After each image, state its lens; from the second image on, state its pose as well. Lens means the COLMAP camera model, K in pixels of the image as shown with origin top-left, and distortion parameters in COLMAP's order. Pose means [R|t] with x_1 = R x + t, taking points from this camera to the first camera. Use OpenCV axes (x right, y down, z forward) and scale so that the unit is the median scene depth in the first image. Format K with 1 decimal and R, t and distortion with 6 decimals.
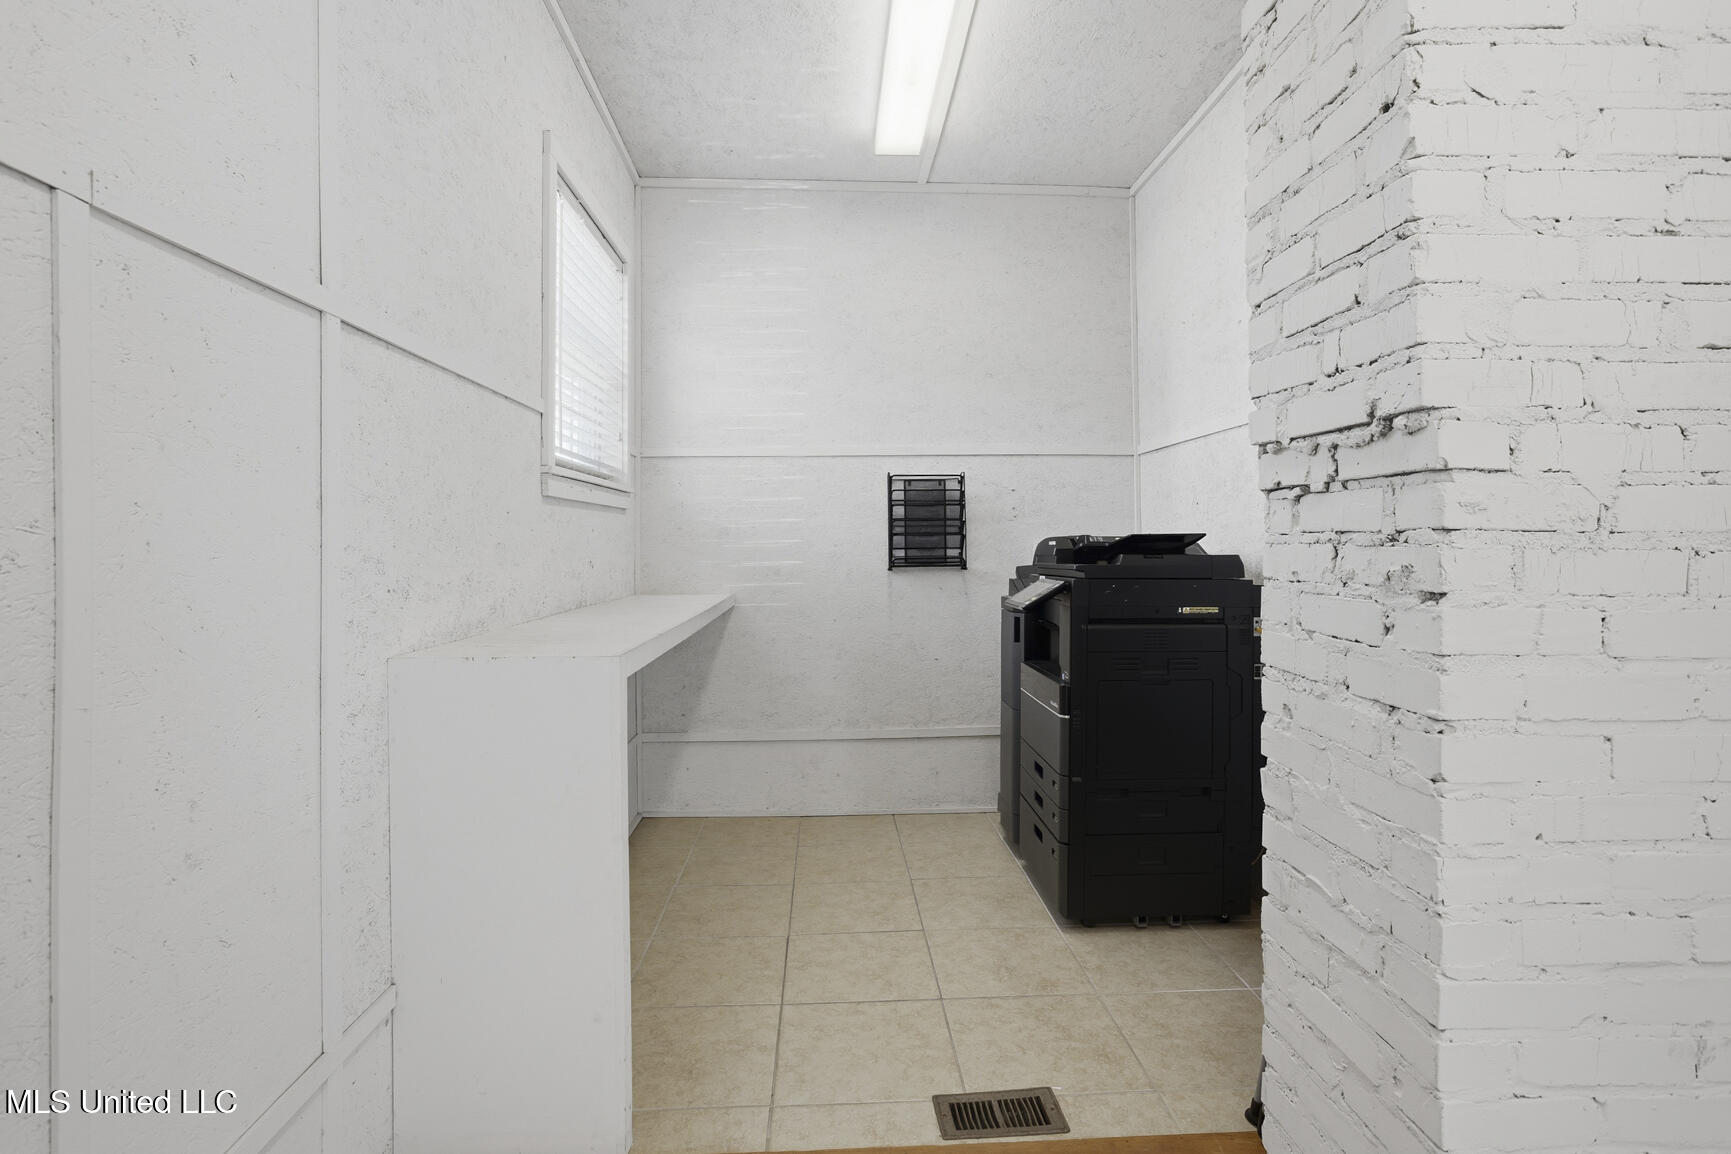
lens RADIAL K [[844.4, 0, 865.5], [0, 844.4, 577.0], [0, 0, 1]] dist [-0.049477, 0.031732]
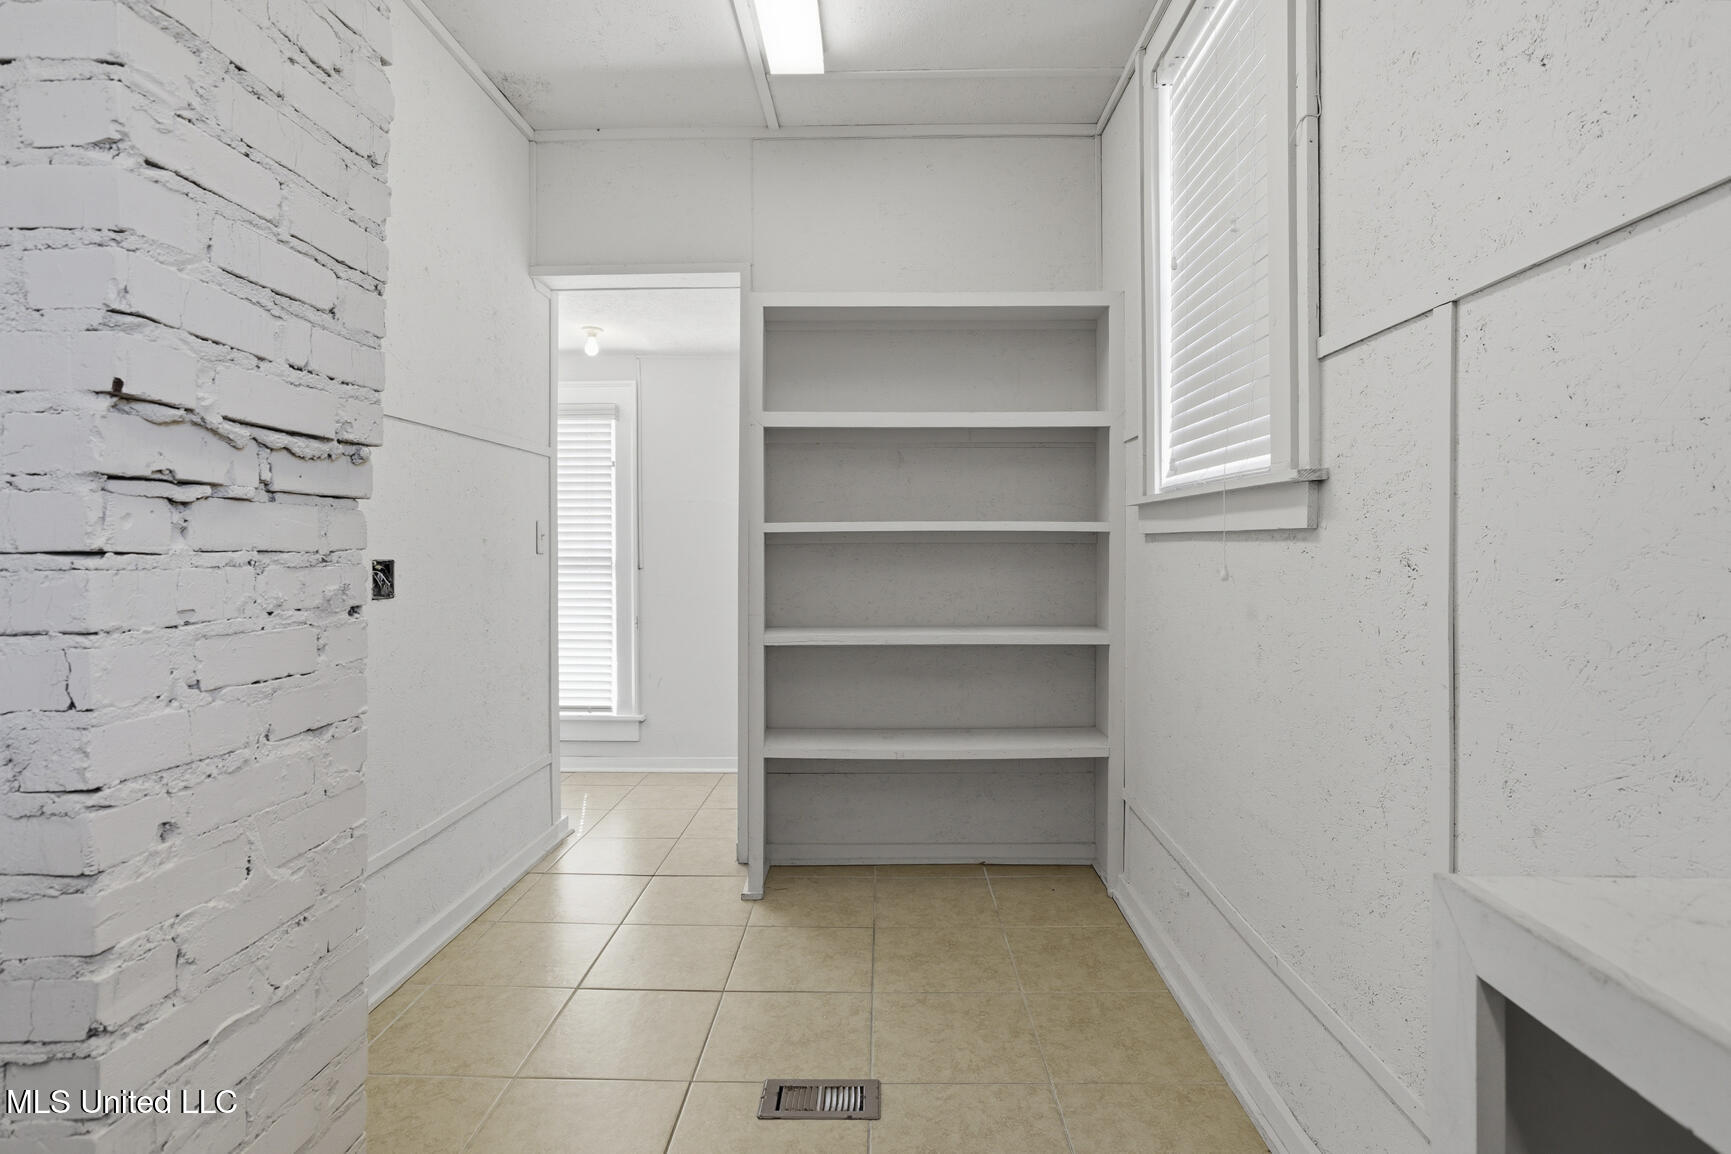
lens RADIAL K [[844.4, 0, 865.5], [0, 844.4, 577.0], [0, 0, 1]] dist [-0.049477, 0.031732]
pose [[-0.997357, -0.000147, 0.072658, -0.083064], [0.005077, 0.997412, 0.071712, -0.086588], [-0.072480, 0.071891, -0.994776, 1.814214]]
